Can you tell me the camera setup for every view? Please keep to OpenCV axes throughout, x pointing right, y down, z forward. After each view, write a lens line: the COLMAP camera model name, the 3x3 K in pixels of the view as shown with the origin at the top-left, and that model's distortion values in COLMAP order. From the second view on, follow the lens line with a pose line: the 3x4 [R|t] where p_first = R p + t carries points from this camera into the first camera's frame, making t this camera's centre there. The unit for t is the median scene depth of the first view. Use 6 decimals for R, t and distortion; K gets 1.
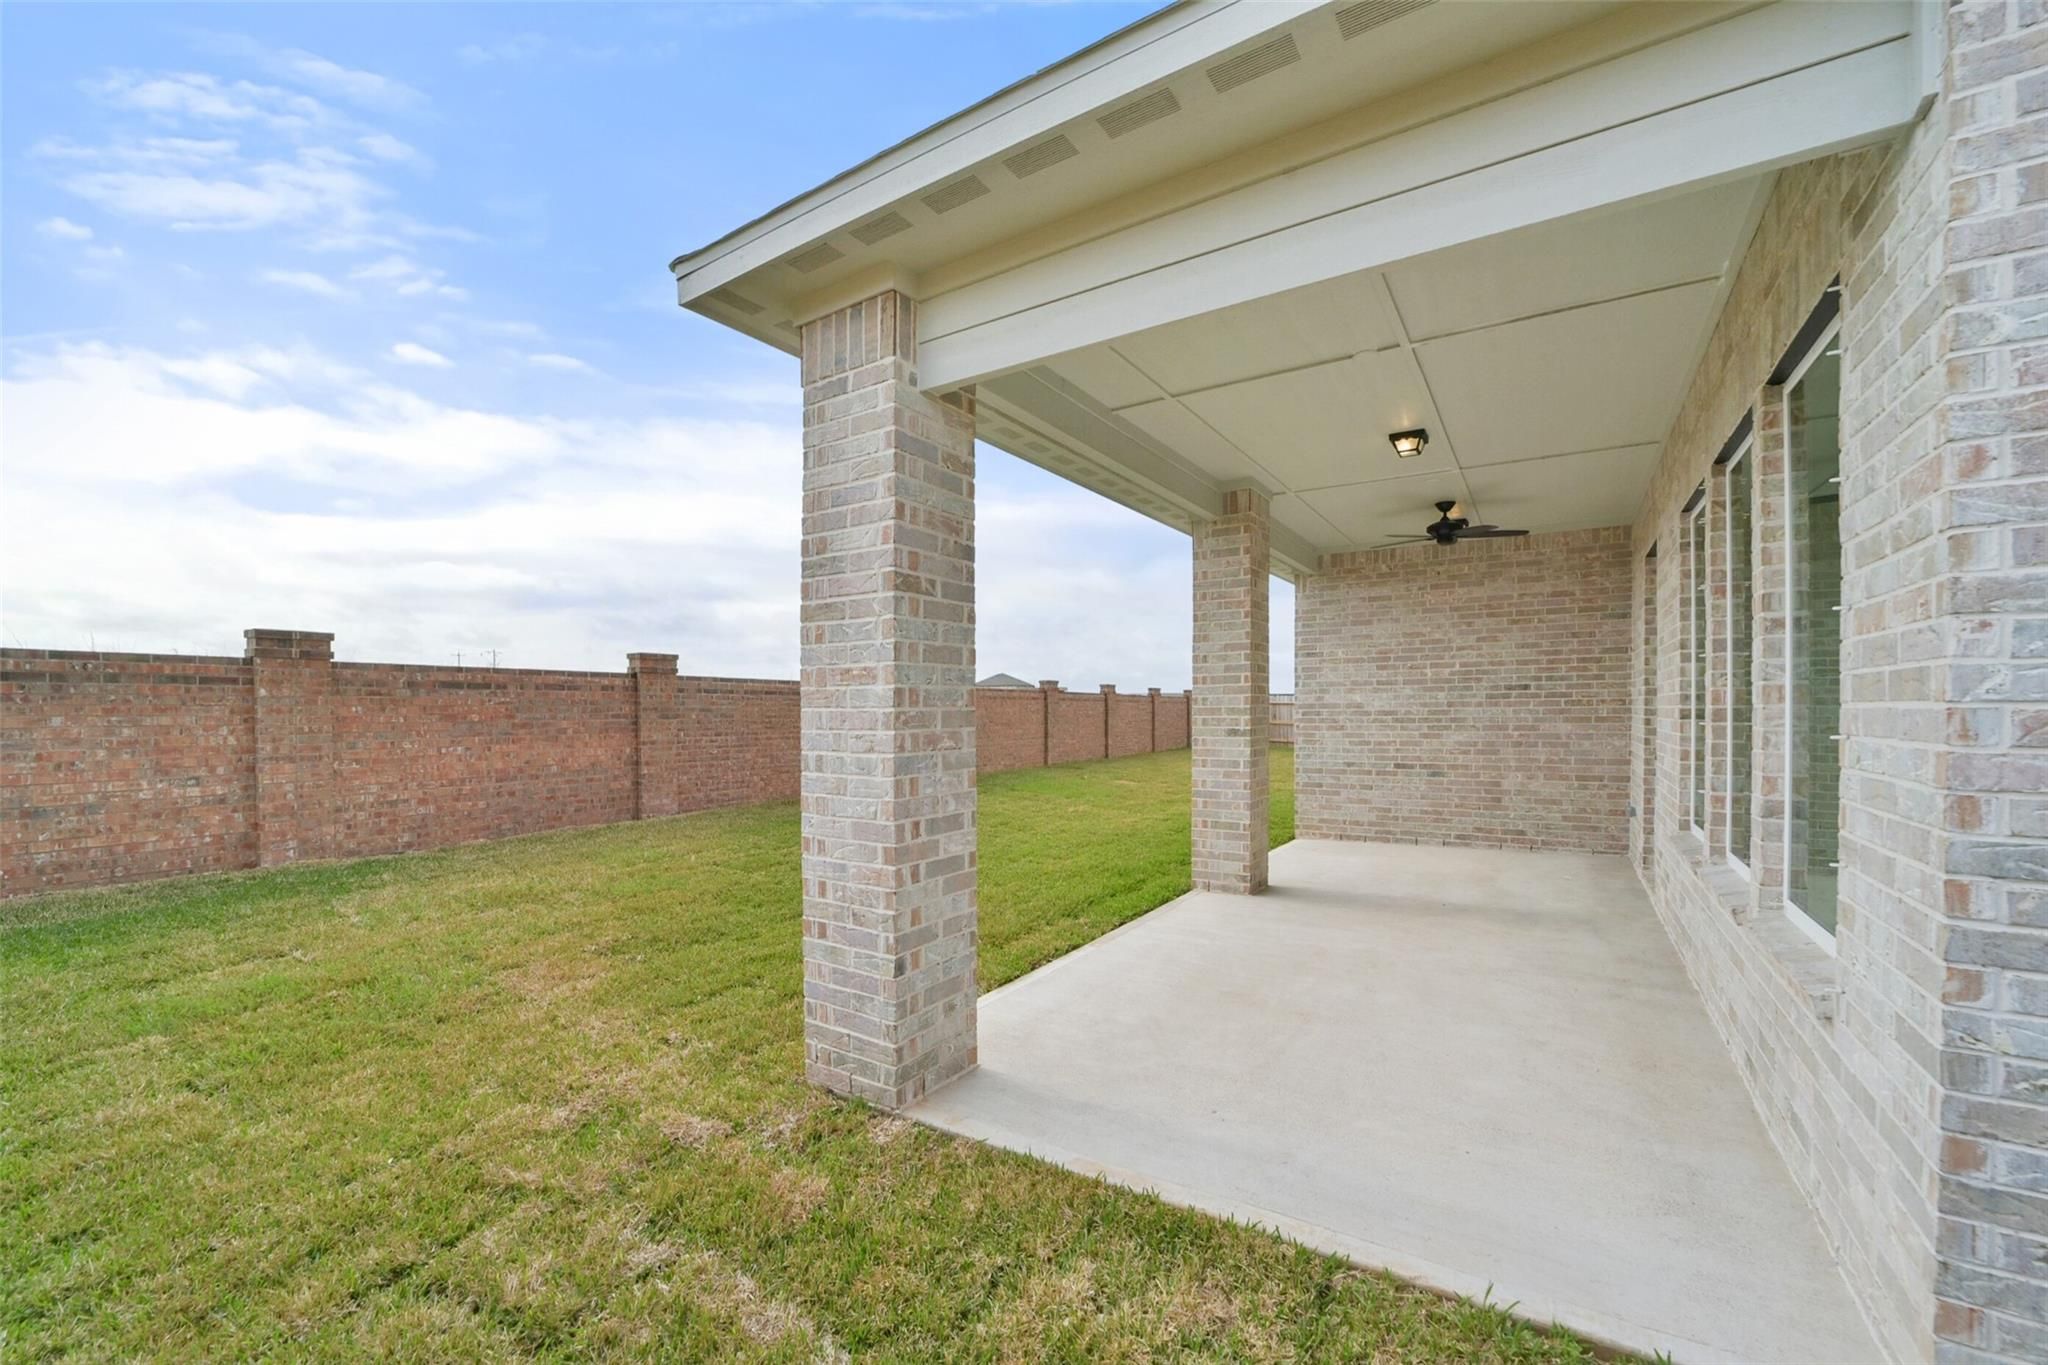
lens RADIAL K [[805.7, 0, 1031.0], [0, 805.7, 690.1], [0, 0, 1]] dist [-0.035339, 0.008614]
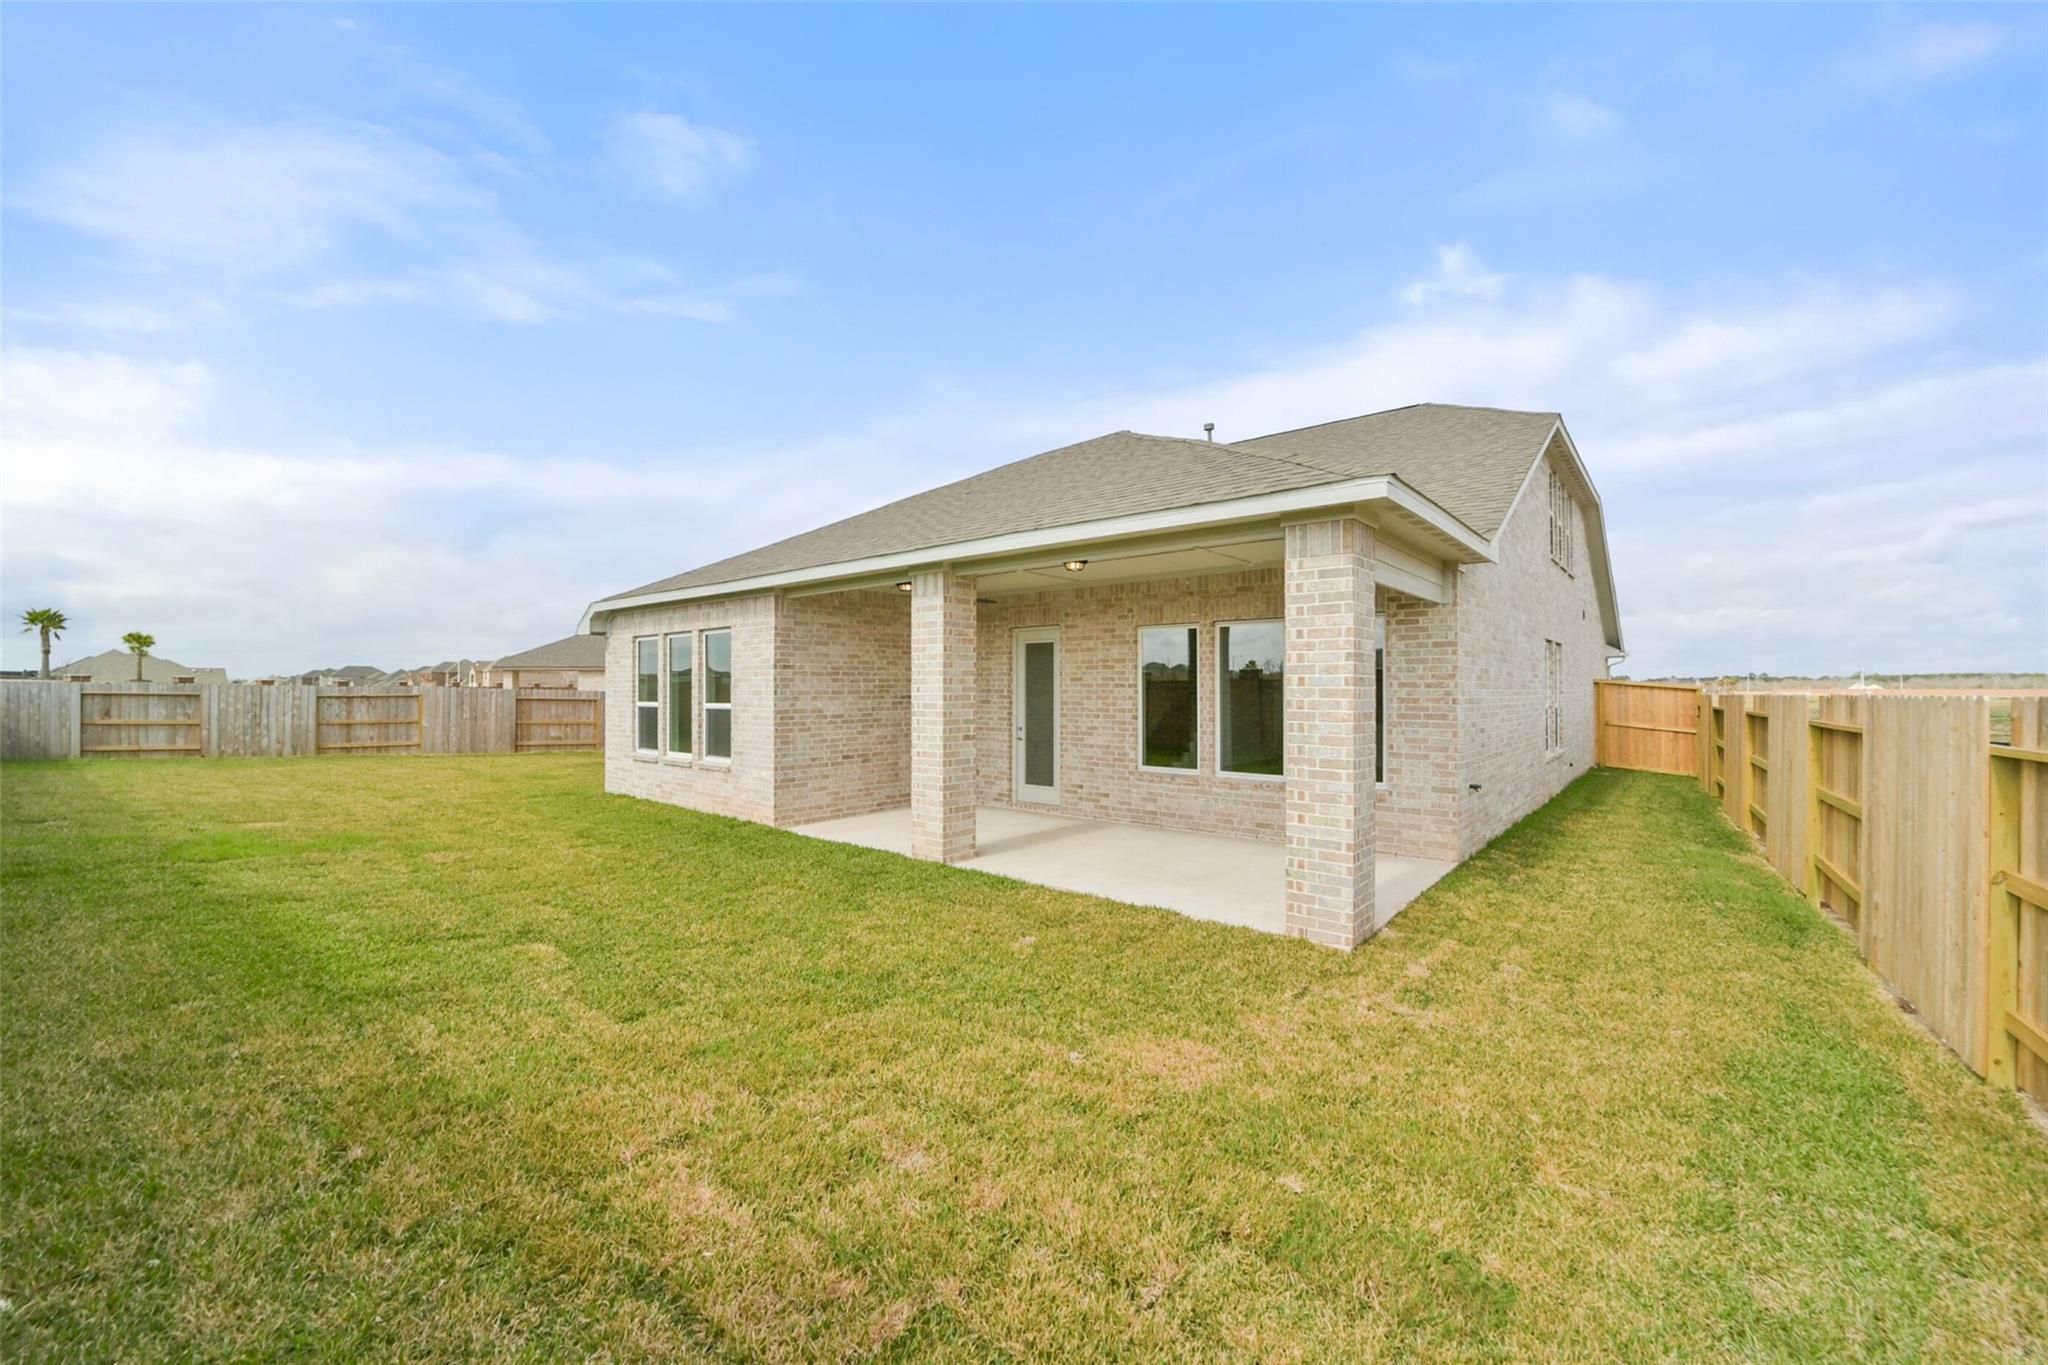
lens RADIAL K [[805.7, 0, 1031.0], [0, 805.7, 690.1], [0, 0, 1]] dist [-0.035339, 0.008614]
pose [[0.114439, 0.001829, 0.993429, -0.783820], [-0.025390, 0.999677, 0.001084, -0.022328], [-0.993106, -0.025347, 0.114448, 0.546823]]
